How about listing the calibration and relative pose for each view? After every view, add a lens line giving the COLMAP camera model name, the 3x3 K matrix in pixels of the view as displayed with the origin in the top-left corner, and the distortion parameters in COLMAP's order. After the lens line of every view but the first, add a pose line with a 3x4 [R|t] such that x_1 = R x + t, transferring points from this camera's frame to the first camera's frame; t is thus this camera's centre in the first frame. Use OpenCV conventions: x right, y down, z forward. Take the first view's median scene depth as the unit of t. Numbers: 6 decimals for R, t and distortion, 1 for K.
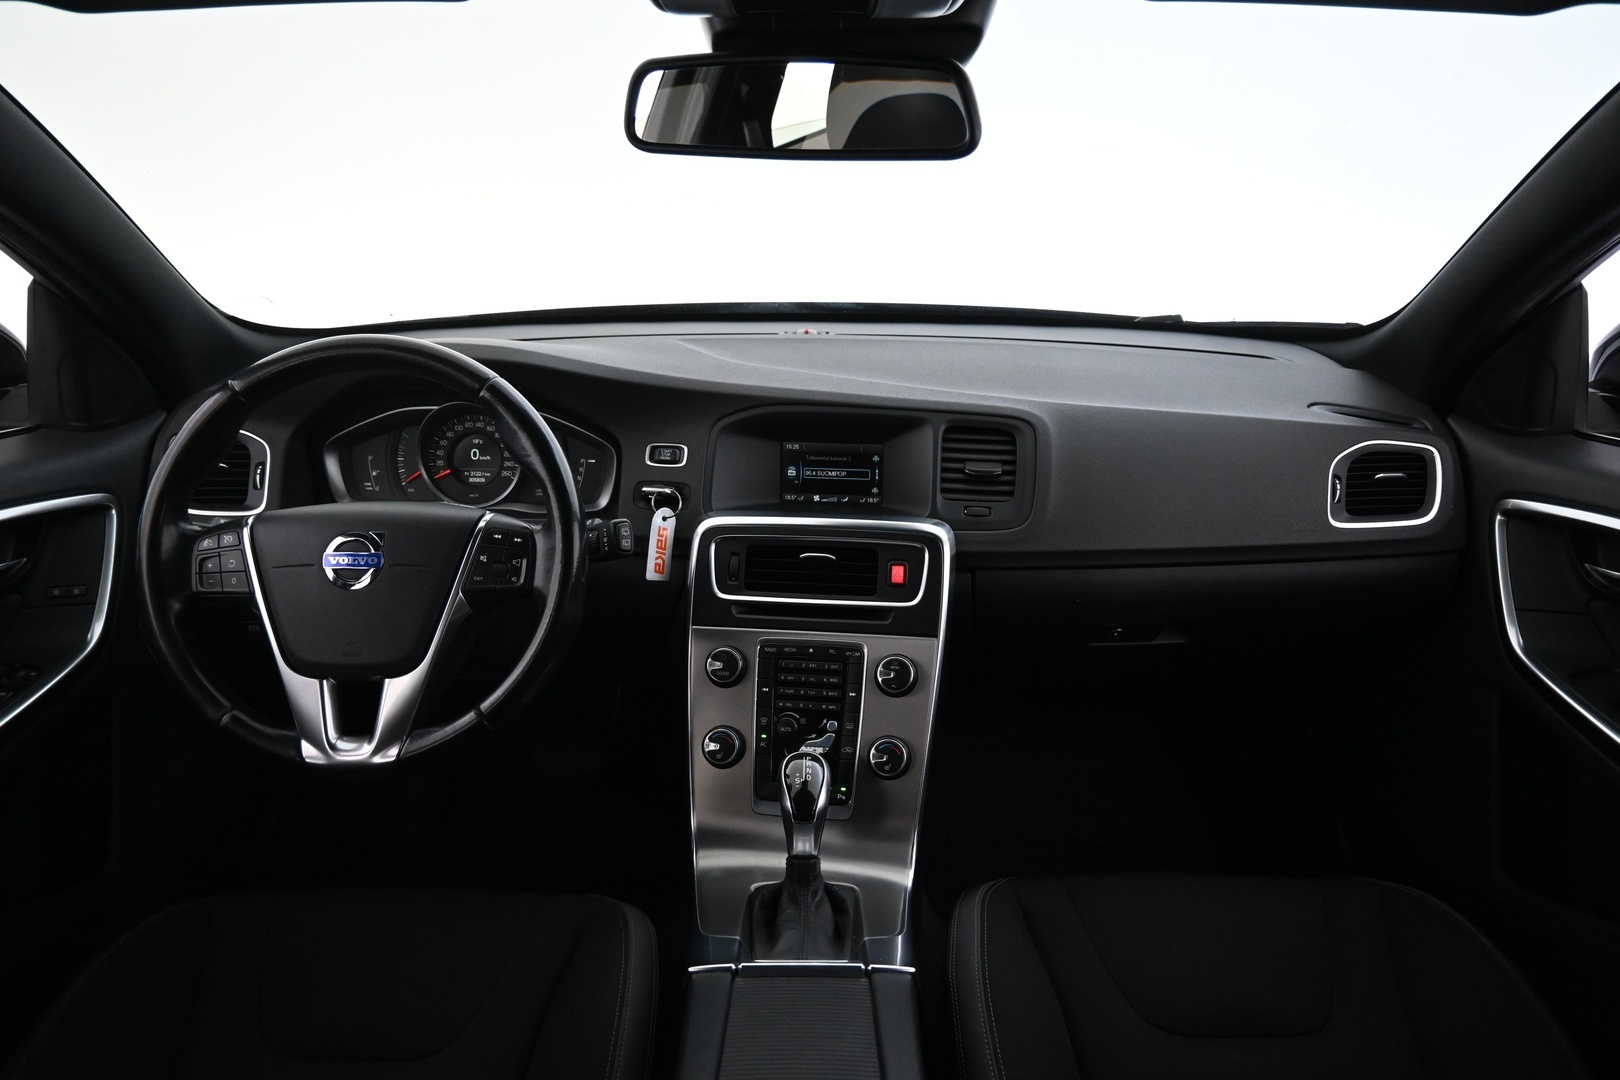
lens RADIAL K [[1111.1, 0, 810.0], [0, 1111.1, 540.0], [0, 0, 1]] dist [-0.000302, 0.000545]
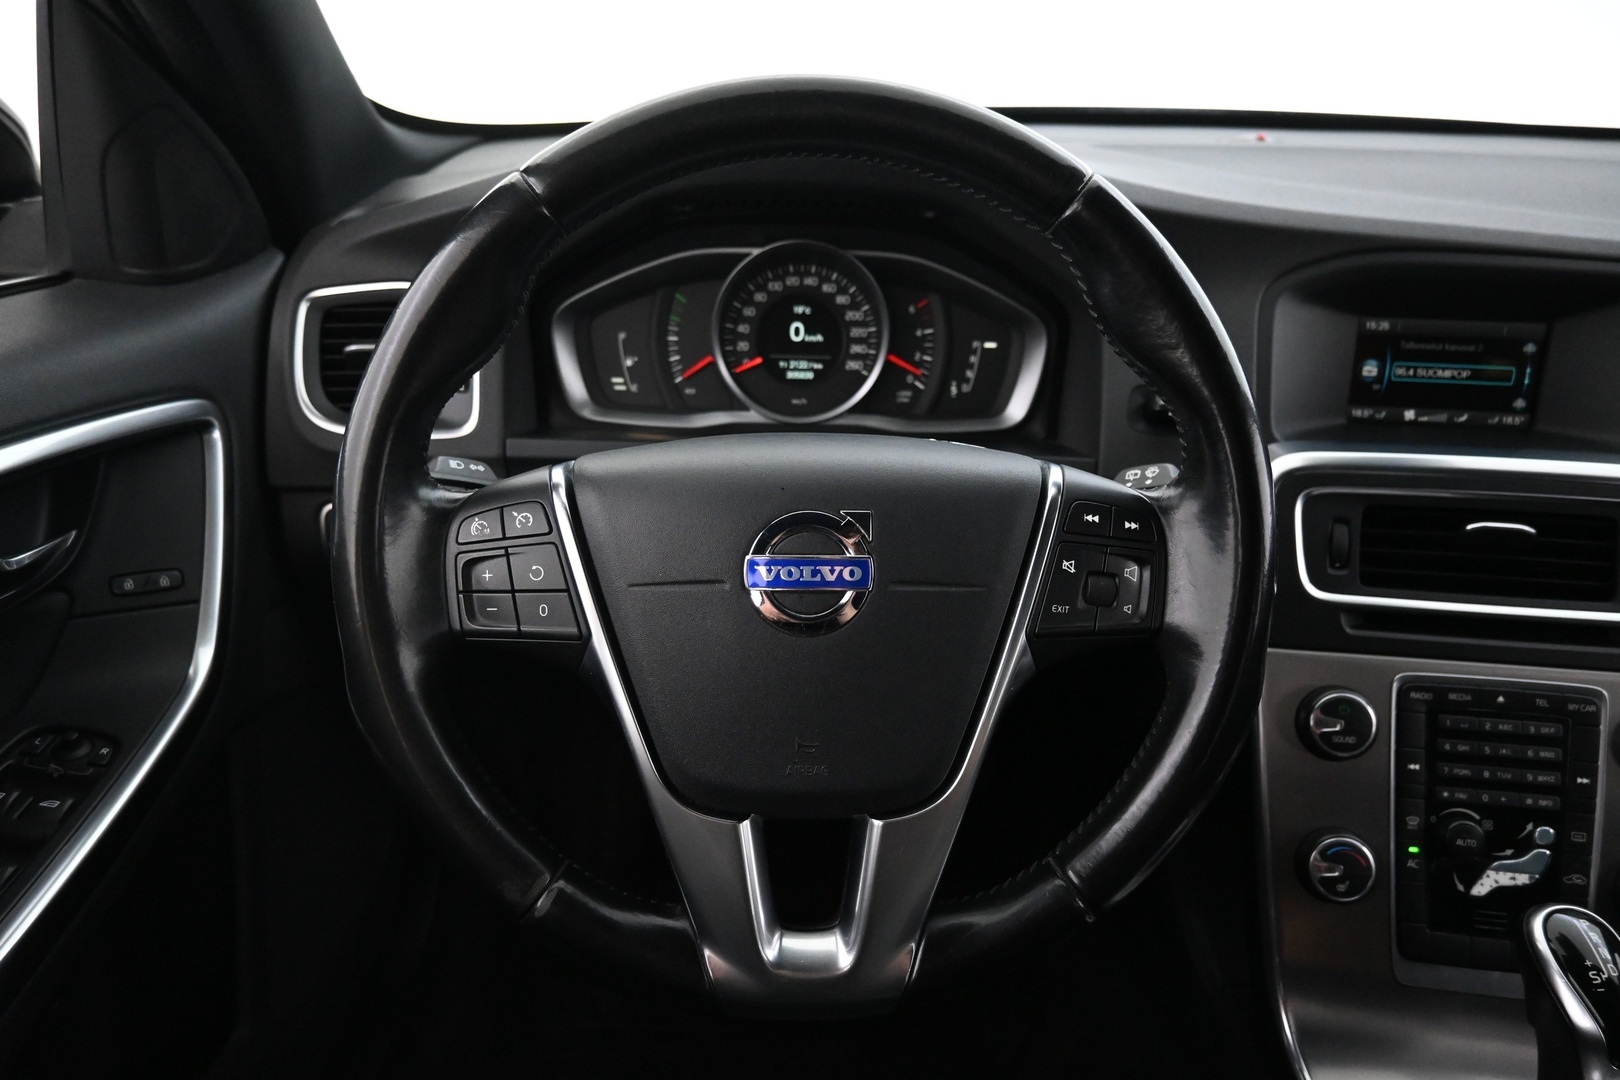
lens RADIAL K [[1111.1, 0, 810.0], [0, 1111.1, 540.0], [0, 0, 1]] dist [-0.000302, 0.000545]
pose [[0.999868, 0.008134, 0.014084, -0.353041], [-0.009727, 0.993086, 0.116989, -0.041827], [-0.013035, -0.117110, 0.993033, 0.458148]]
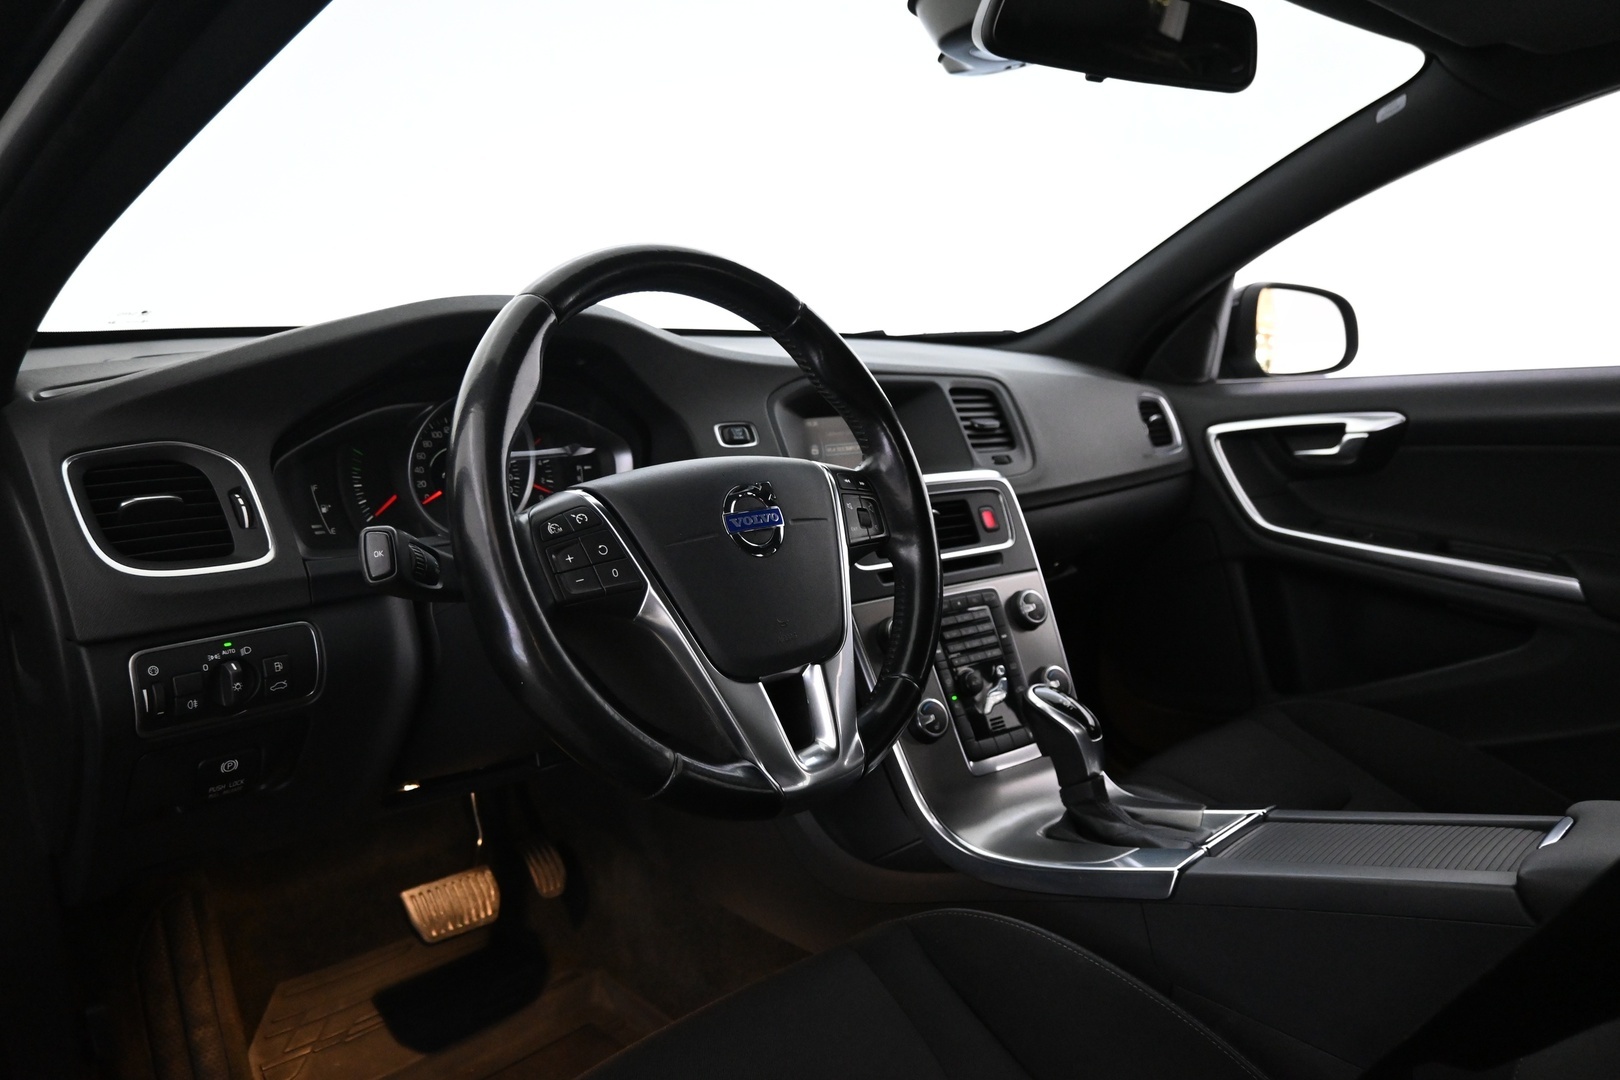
lens RADIAL K [[1155.1, 0, 810.0], [0, 1155.1, 540.0], [0, 0, 1]] dist [-0.003034, -0.000812]
pose [[0.707648, -0.122149, 0.695927, -0.788659], [0.215847, 0.975231, -0.048310, 0.065583], [-0.672789, 0.184400, 0.716486, 0.349578]]
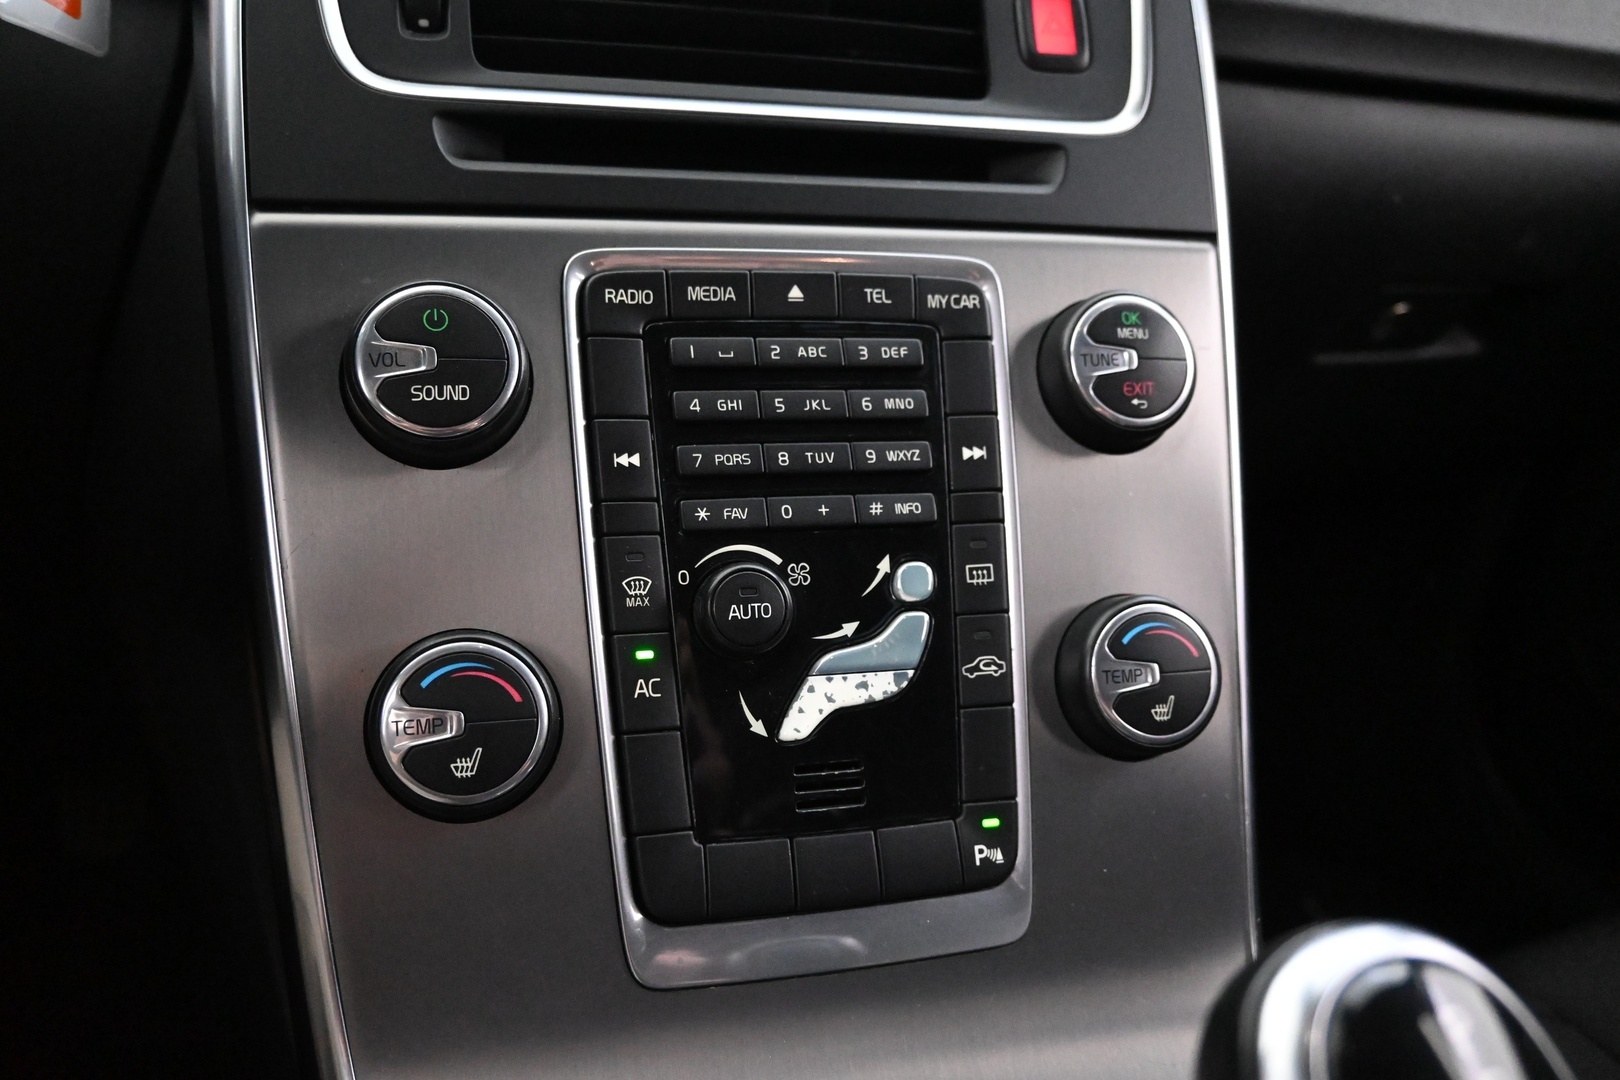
lens RADIAL K [[1290.1, 0, 810.0], [0, 1290.1, 540.0], [0, 0, 1]] dist [0.000331, 0.000638]
pose [[0.907679, -0.073411, 0.413194, -0.118893], [0.058955, 0.997123, 0.047649, 0.140253], [-0.415503, -0.018890, 0.909395, 0.732610]]
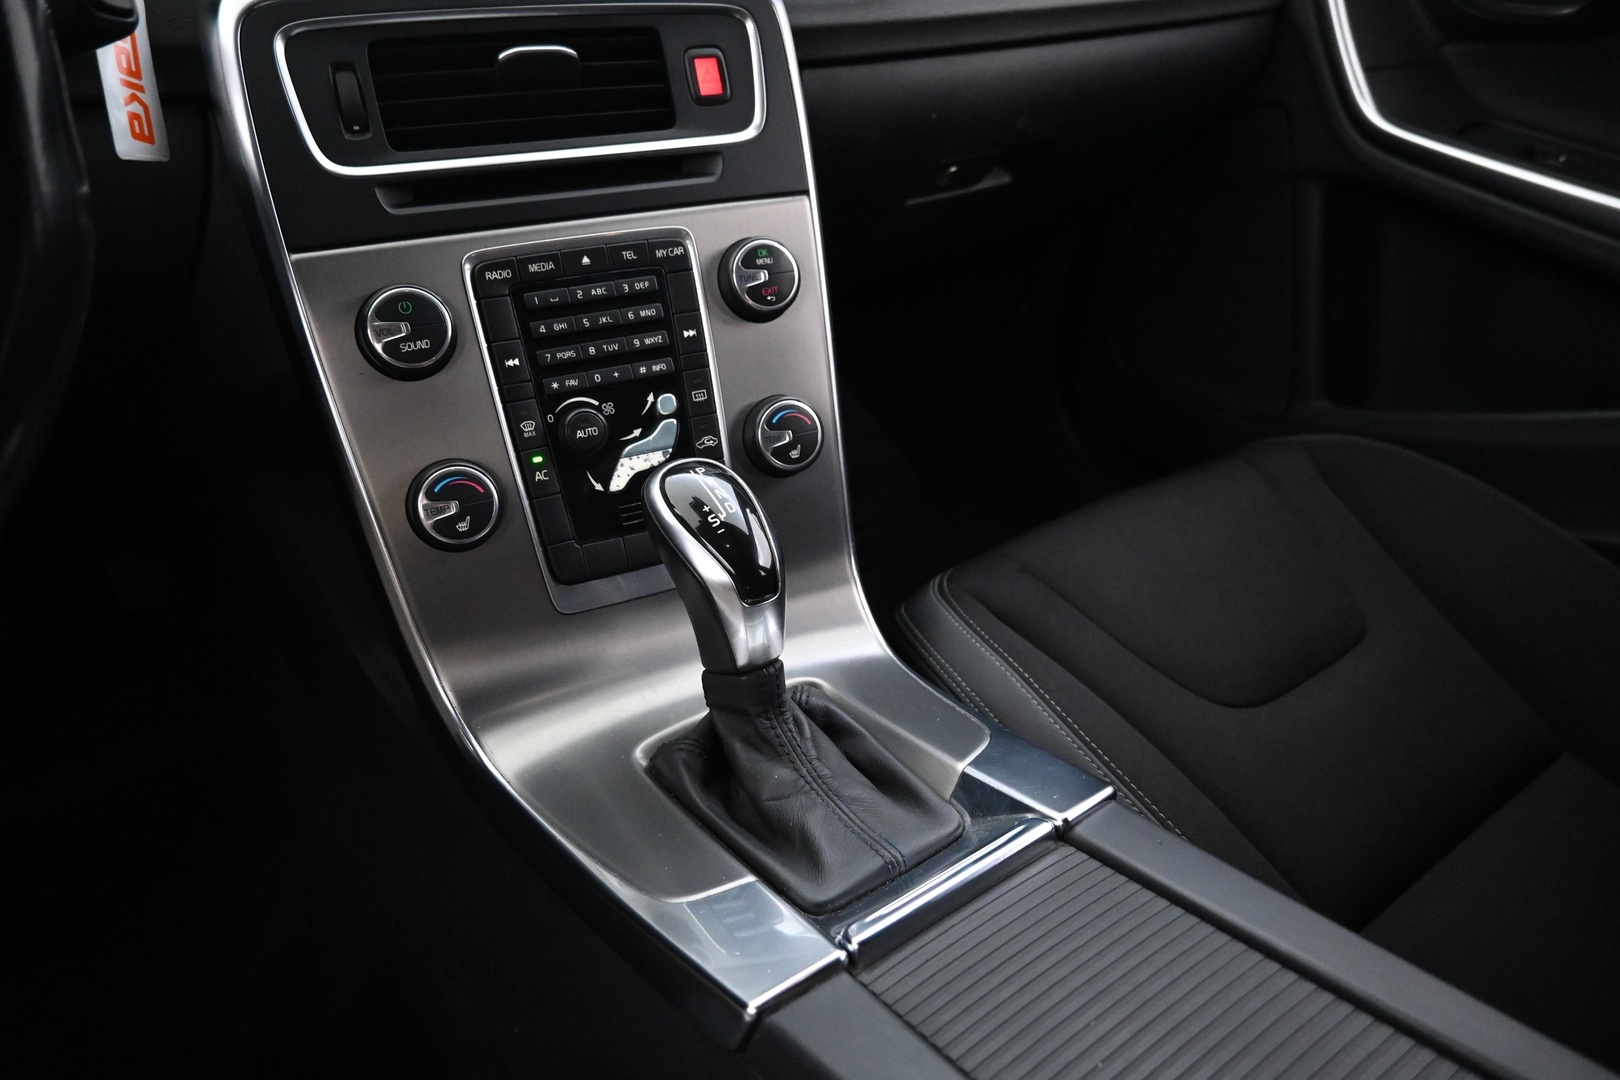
lens RADIAL K [[1111.1, 0, 810.0], [0, 1111.1, 540.0], [0, 0, 1]] dist [-0.000302, 0.000545]
pose [[0.806032, -0.290988, 0.515402, -0.199381], [0.138914, 0.939482, 0.313171, 0.076120], [-0.575340, -0.180830, 0.797675, 0.545203]]
